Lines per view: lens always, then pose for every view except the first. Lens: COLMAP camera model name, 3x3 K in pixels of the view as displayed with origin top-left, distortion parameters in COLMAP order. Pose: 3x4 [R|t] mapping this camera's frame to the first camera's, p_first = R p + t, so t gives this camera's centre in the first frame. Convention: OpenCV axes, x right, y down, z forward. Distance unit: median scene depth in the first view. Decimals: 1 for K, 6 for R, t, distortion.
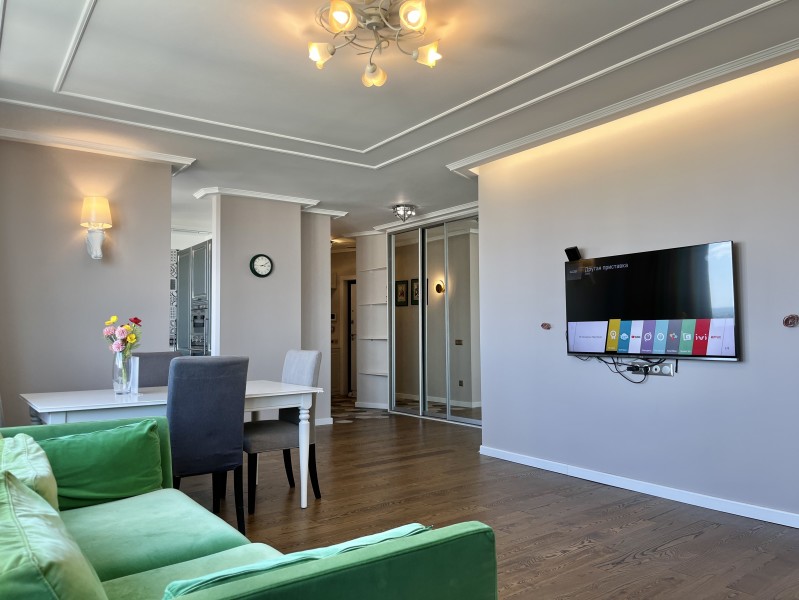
lens RADIAL K [[608.3, 0, 399.5], [0, 608.3, 300.0], [0, 0, 1]] dist [0.044021, -0.001208]
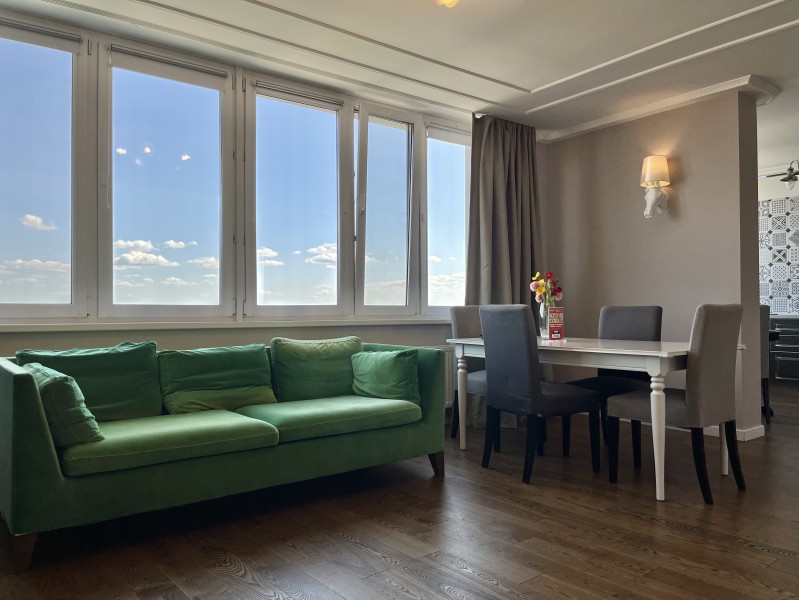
lens RADIAL K [[610.6, 0, 399.5], [0, 610.6, 300.0], [0, 0, 1]] dist [0.064805, -0.097920]
pose [[0.024199, -0.008420, -0.999672, 0.663295], [0.056588, 0.998373, -0.007040, 0.069493], [0.998104, -0.056399, 0.024637, 0.683850]]
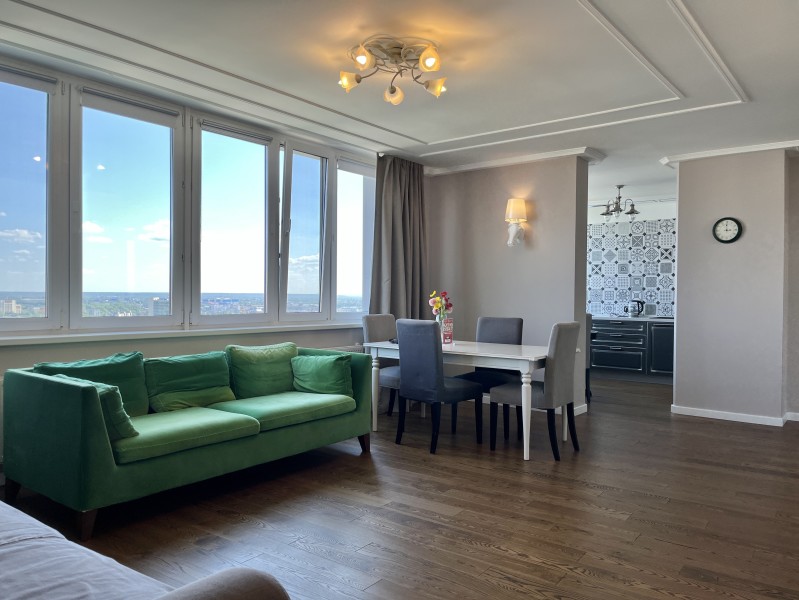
lens RADIAL K [[610.6, 0, 399.5], [0, 610.6, 300.0], [0, 0, 1]] dist [0.064805, -0.097920]
pose [[0.274379, 0.019625, -0.961421, 0.903045], [0.038357, 0.998773, 0.031334, -0.001464], [0.960856, -0.045475, 0.273290, 0.495956]]
